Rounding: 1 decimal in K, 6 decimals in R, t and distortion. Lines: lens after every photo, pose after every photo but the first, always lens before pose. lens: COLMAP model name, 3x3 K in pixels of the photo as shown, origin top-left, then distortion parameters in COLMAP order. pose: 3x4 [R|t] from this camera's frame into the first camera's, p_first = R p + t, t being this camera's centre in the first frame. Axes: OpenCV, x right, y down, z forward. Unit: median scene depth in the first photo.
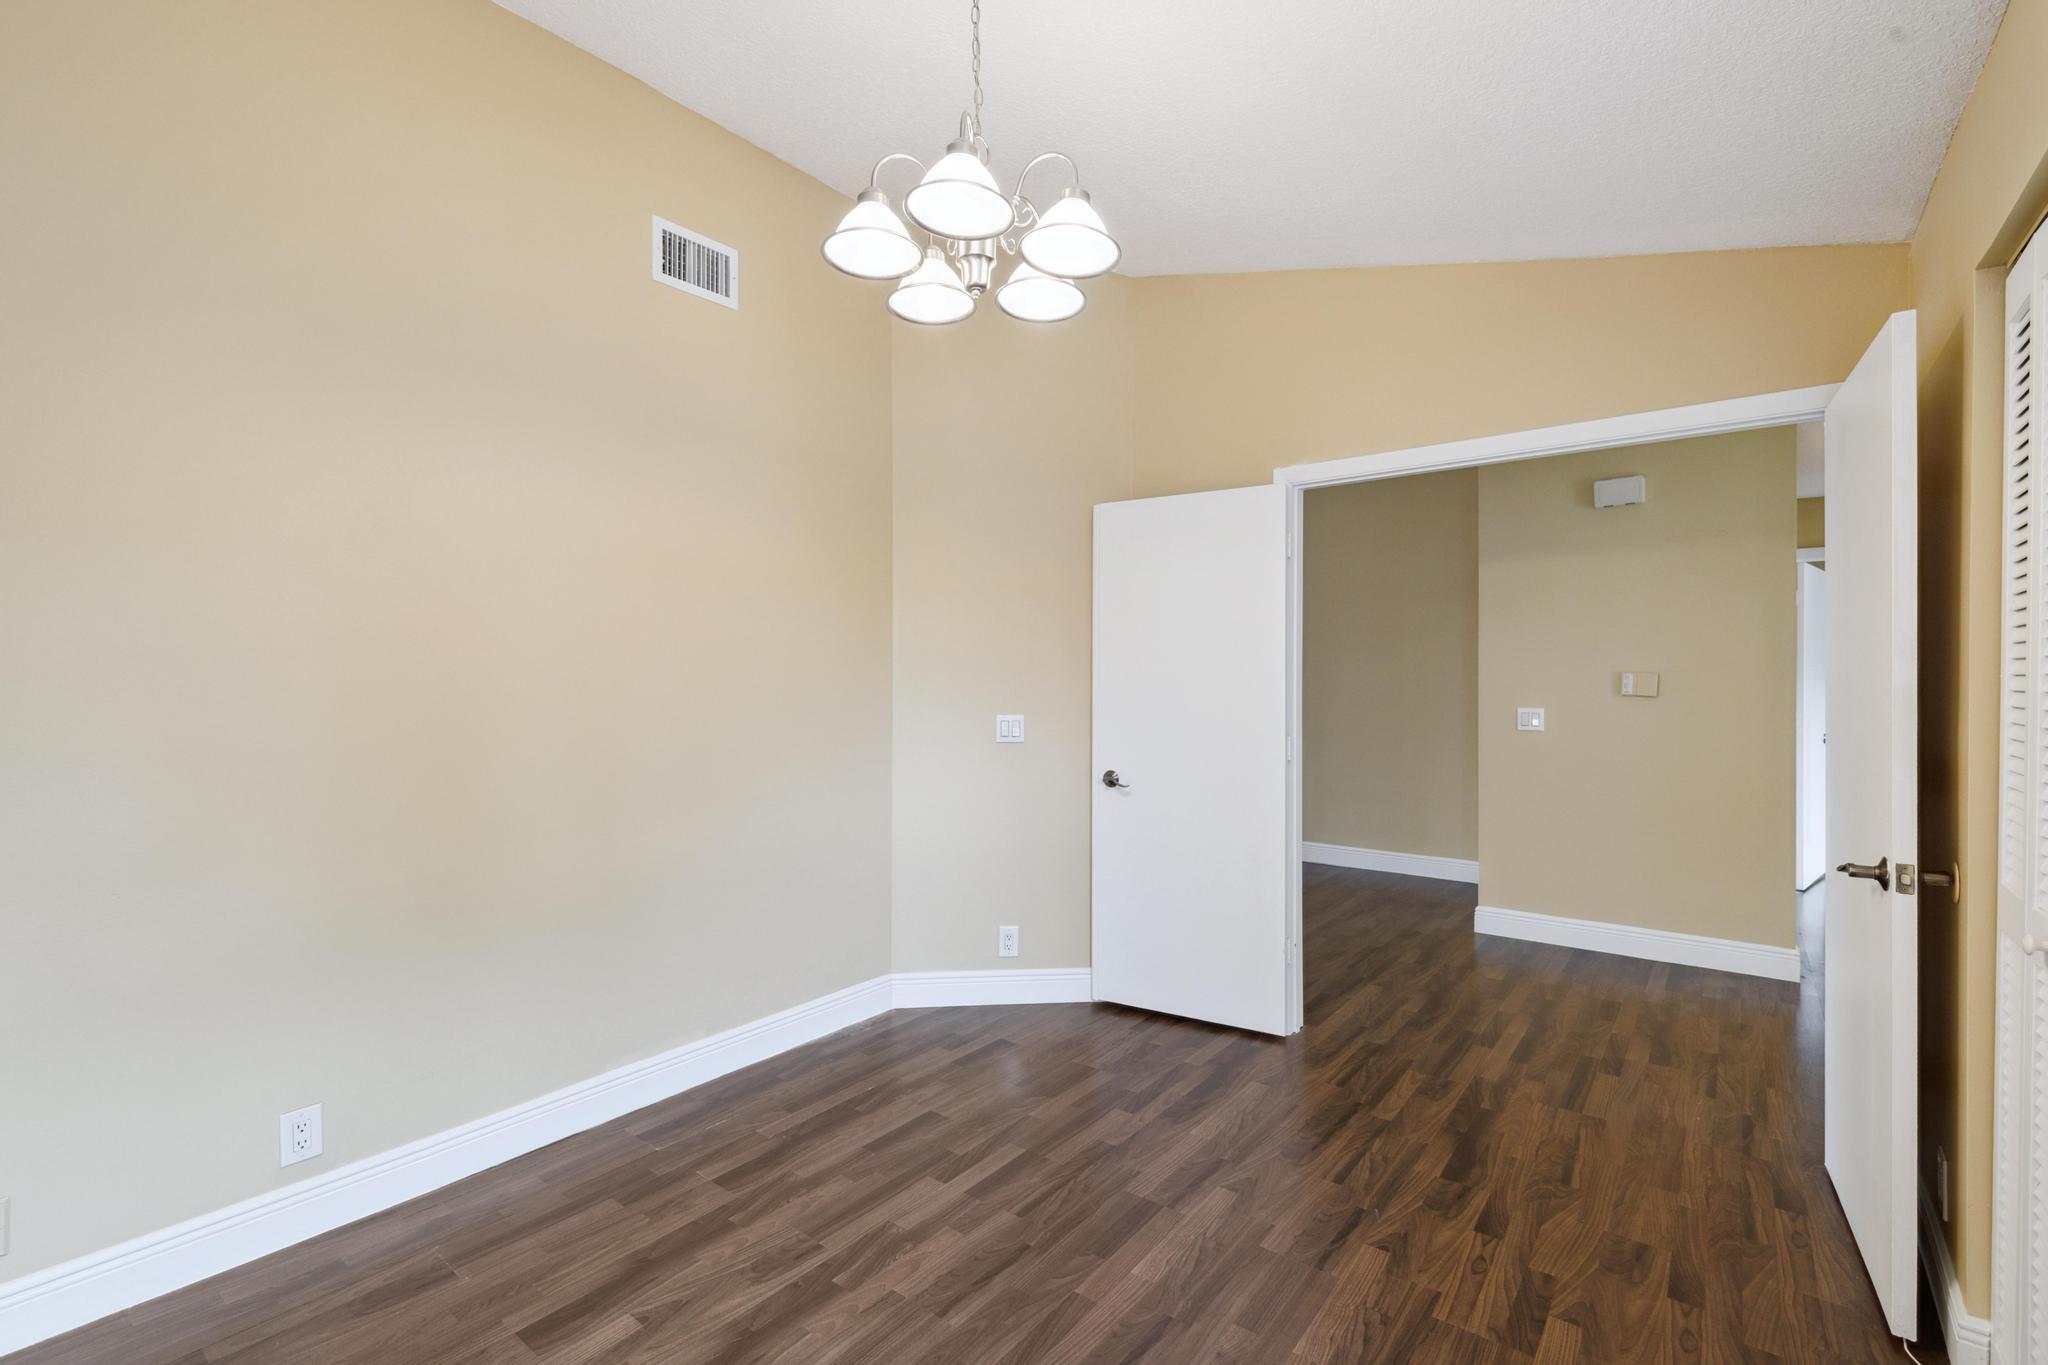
lens RADIAL K [[903.5, 0, 1029.3], [0, 903.5, 681.1], [0, 0, 1]] dist [-0.000227, -0.000005]
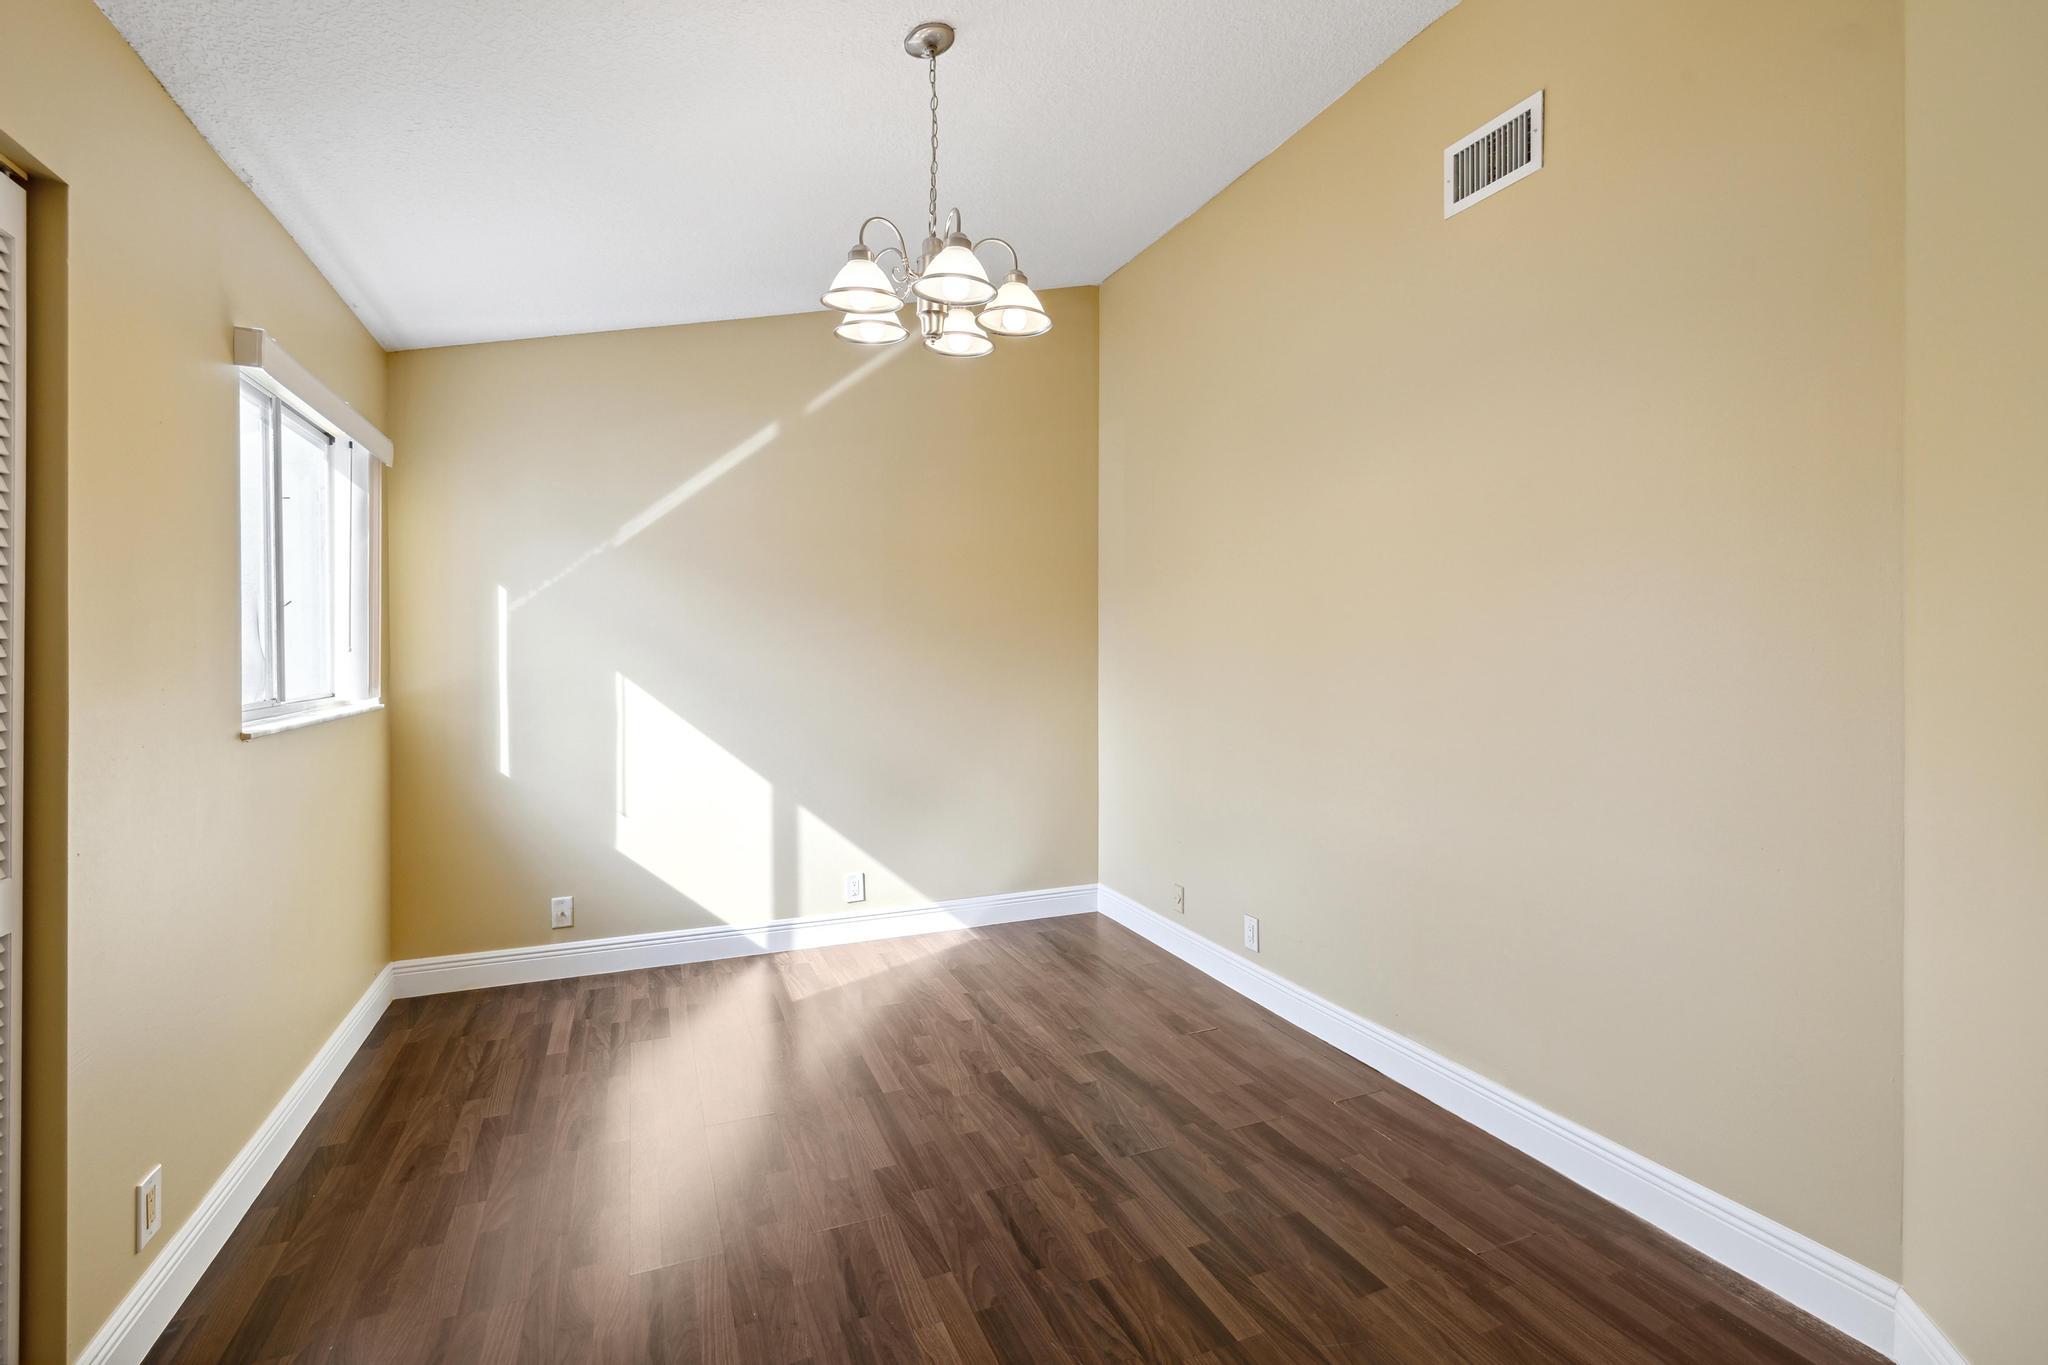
lens RADIAL K [[893.1, 0, 1012.0], [0, 893.1, 645.6], [0, 0, 1]] dist [0.002943, 0.000378]
pose [[-0.484125, -0.004487, -0.874988, 0.712114], [-0.000658, 0.999988, -0.004763, -0.002789], [0.874999, -0.001730, -0.484122, 1.247000]]
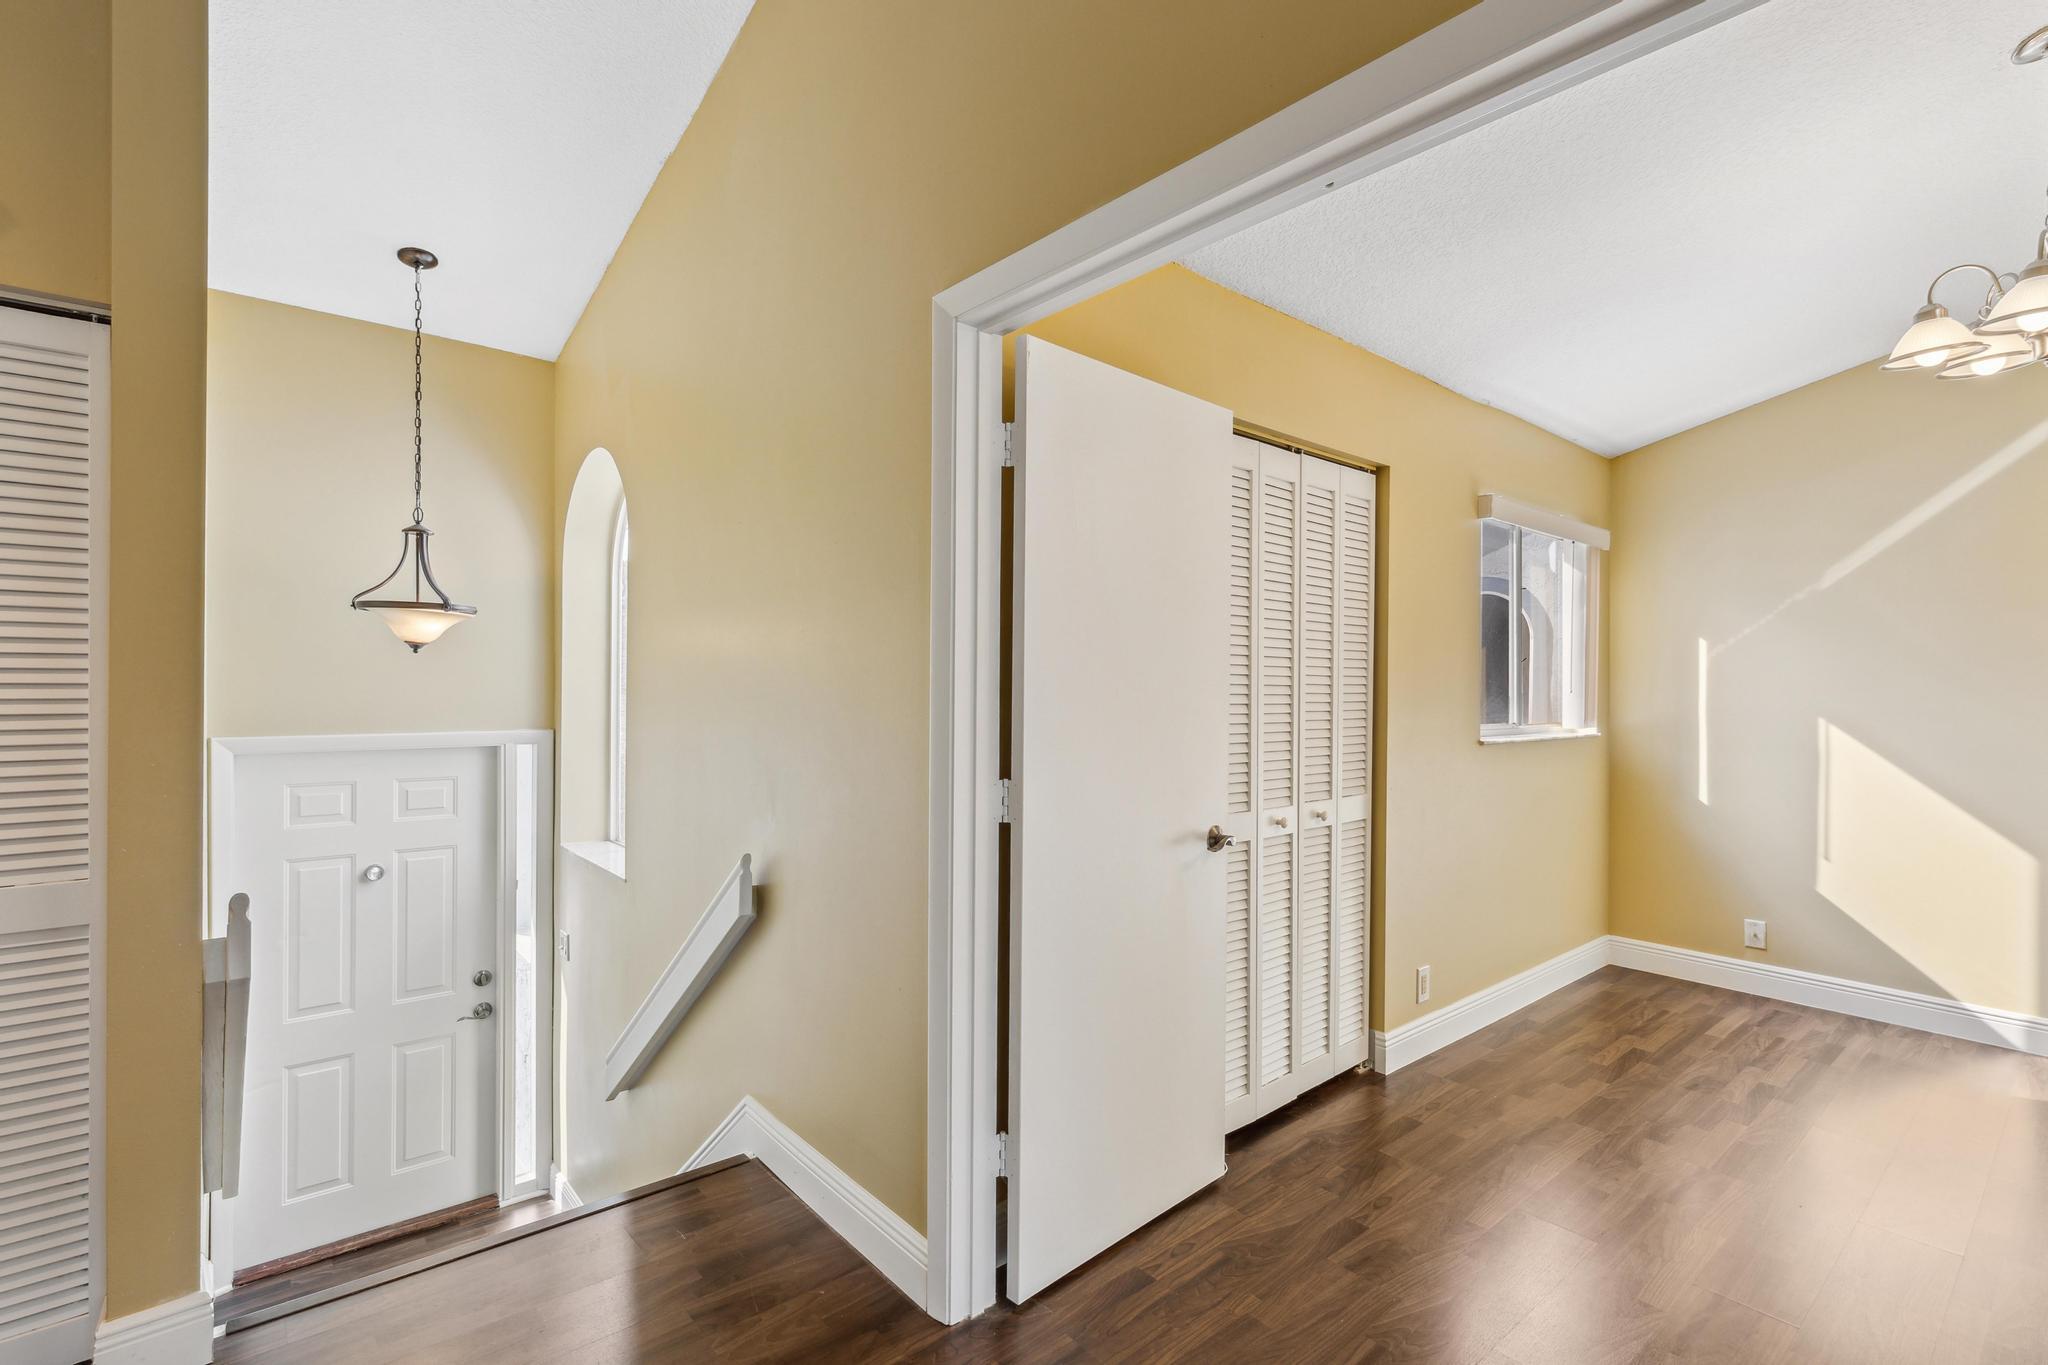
lens RADIAL K [[945.2, 0, 1025.0], [0, 945.2, 690.0], [0, 0, 1]] dist [-0.001086, -0.000227]
pose [[-0.978813, -0.009621, 0.204528, 0.719412], [-0.008962, 0.999951, 0.004145, -0.002812], [-0.204558, 0.002224, -0.978852, 1.816075]]
